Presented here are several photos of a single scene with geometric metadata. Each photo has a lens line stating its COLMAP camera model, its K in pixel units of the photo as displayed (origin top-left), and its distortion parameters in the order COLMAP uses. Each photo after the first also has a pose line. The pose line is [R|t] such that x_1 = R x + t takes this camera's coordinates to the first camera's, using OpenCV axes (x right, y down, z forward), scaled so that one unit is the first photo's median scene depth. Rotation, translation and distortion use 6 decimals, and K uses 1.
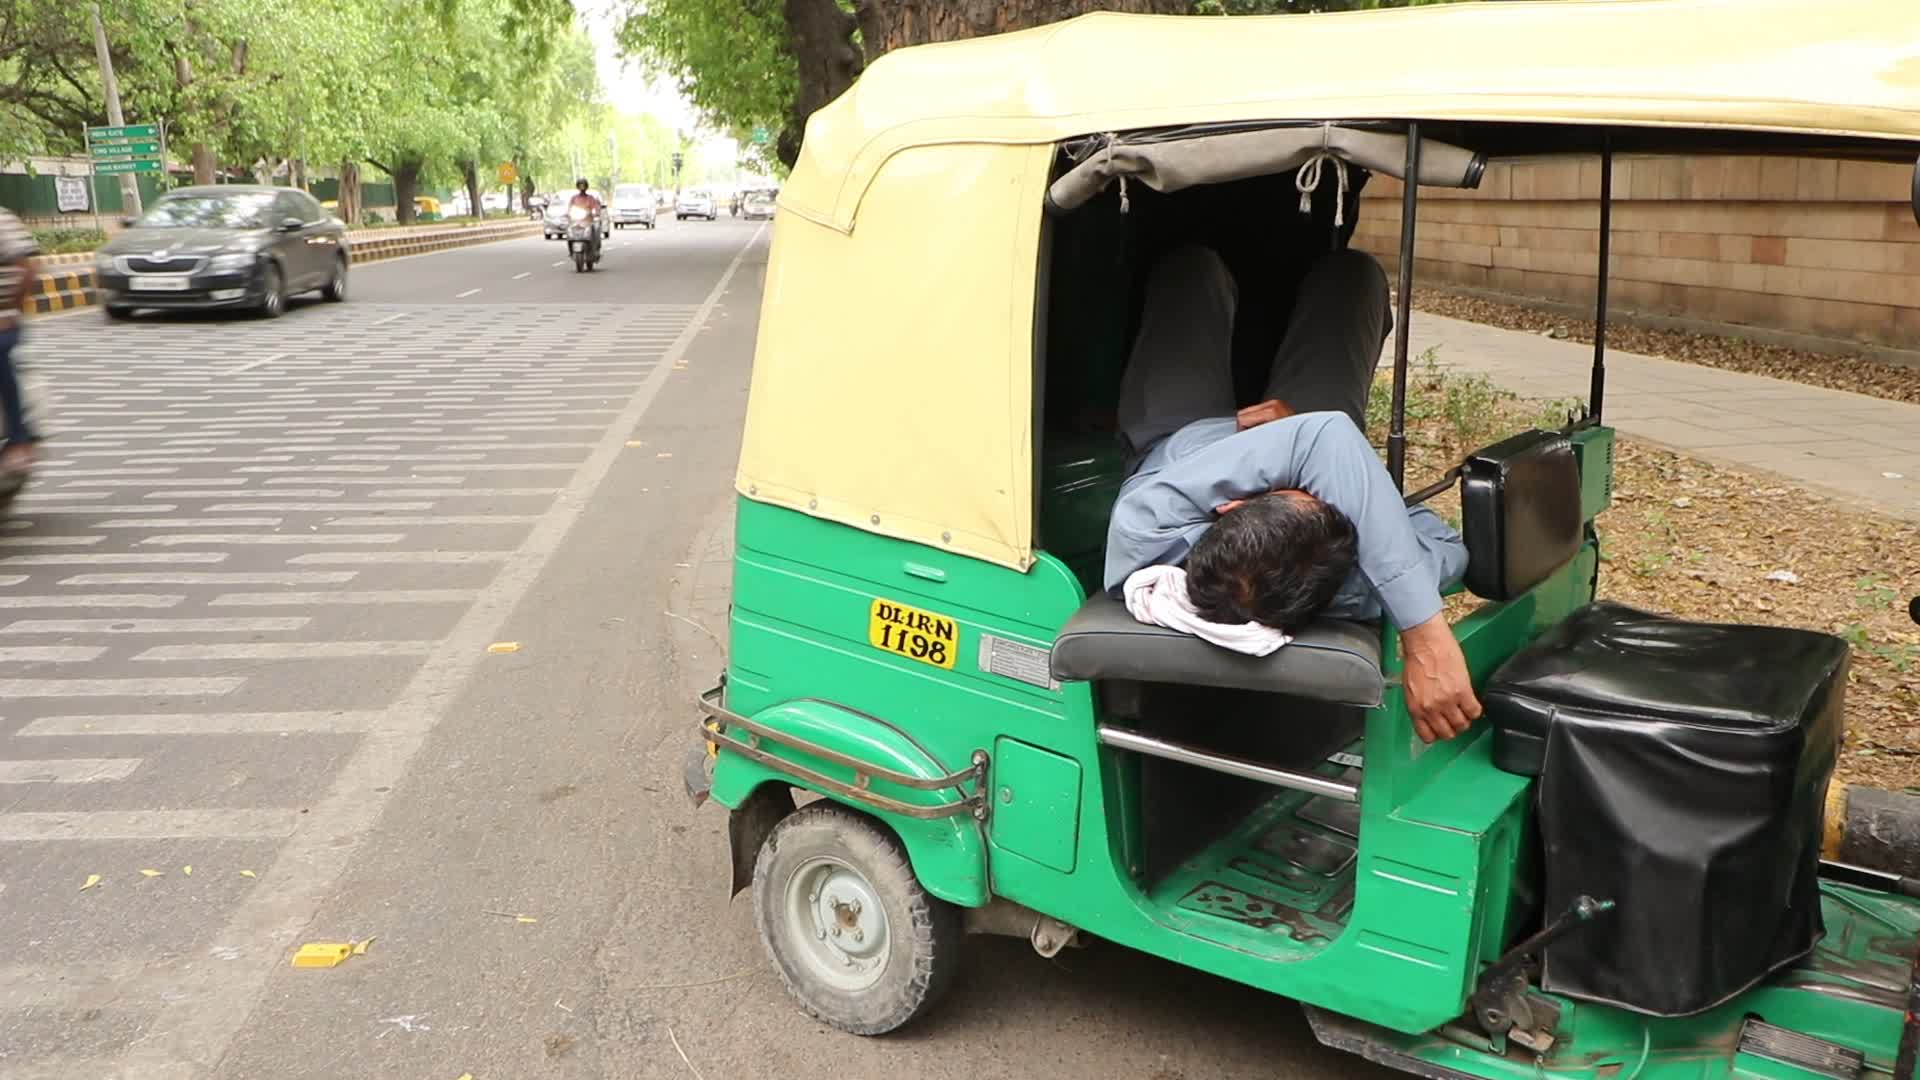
lens RADIAL K [[1552.0, 0, 957.1], [0, 1552.0, 540.2], [0, 0, 1]] dist [0.014674, -0.016131]
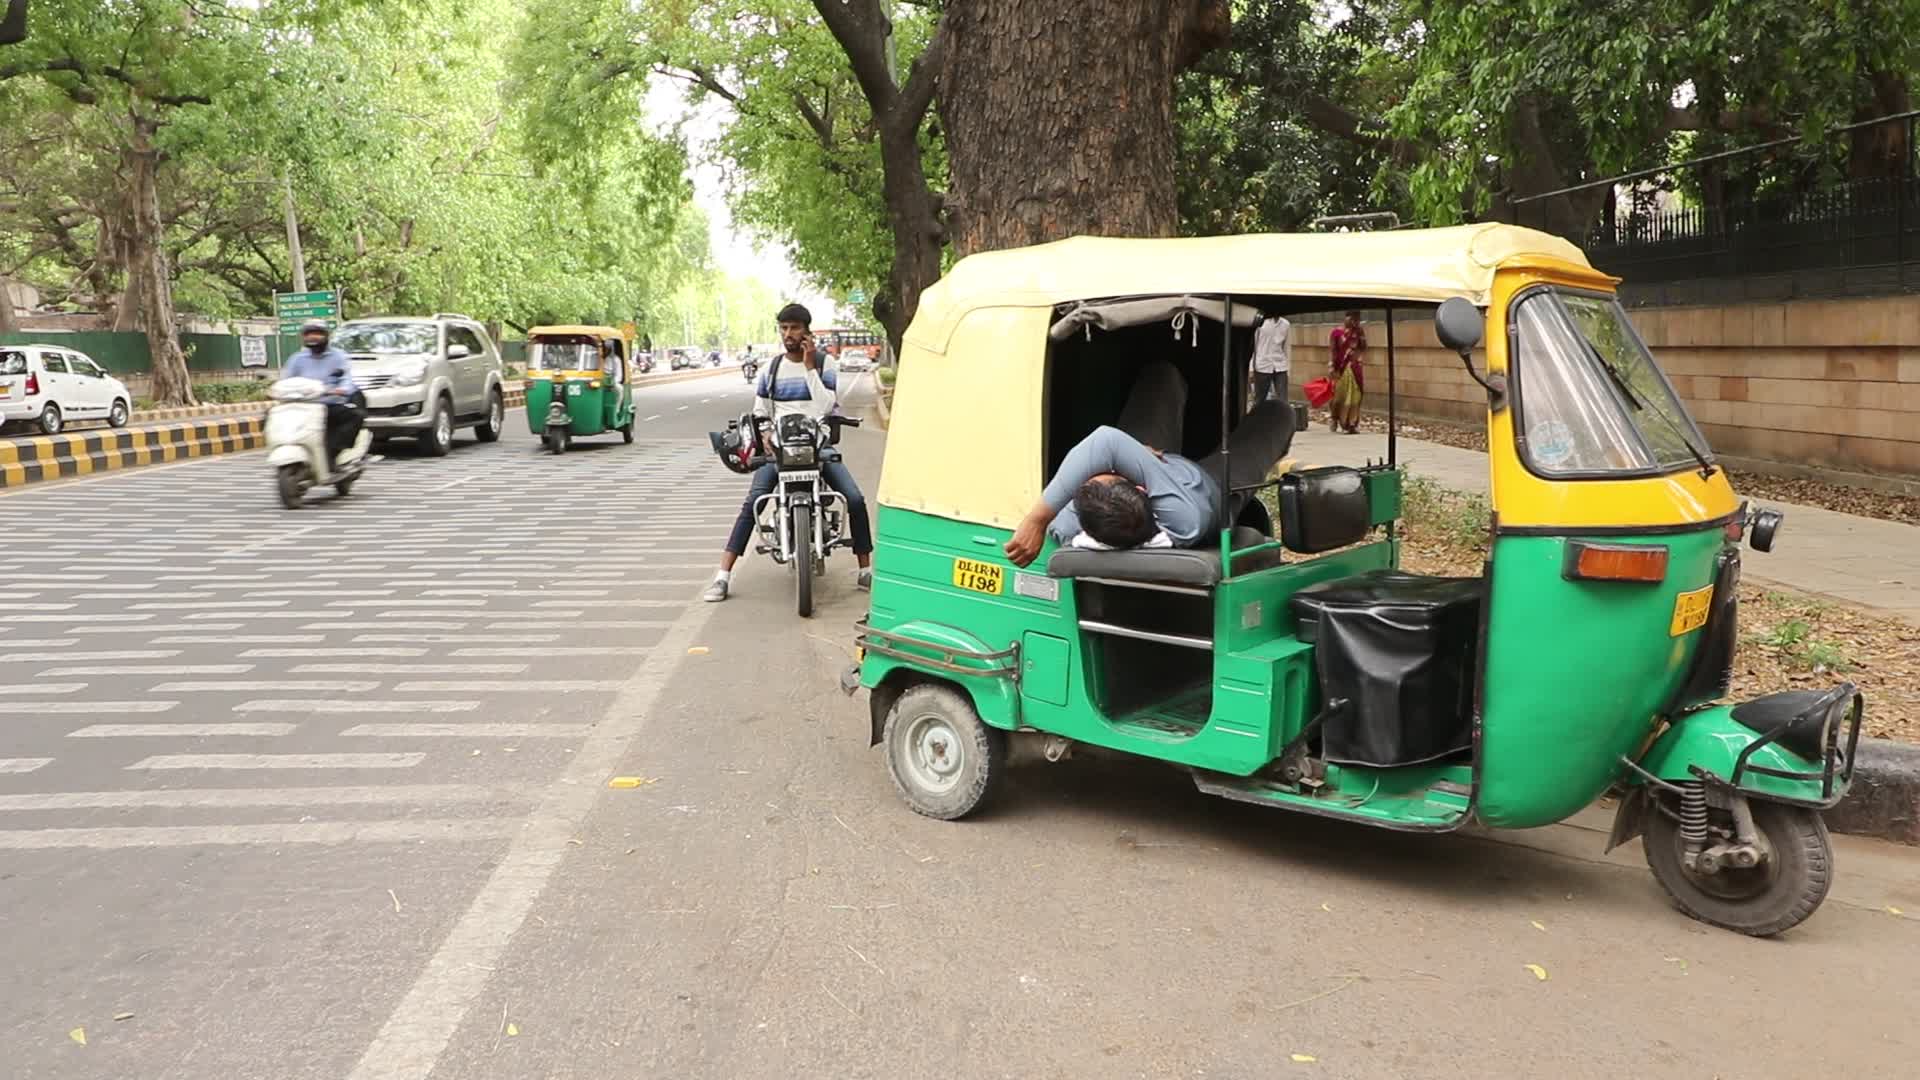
lens RADIAL K [[1552.0, 0, 960.5], [0, 1552.0, 539.3], [0, 0, 1]] dist [0.014674, -0.016131]
pose [[0.998684, 0.001126, -0.051279, 0.029051], [-0.006138, 0.995198, -0.097693, 0.130202], [0.050923, 0.097879, 0.993895, -0.523973]]
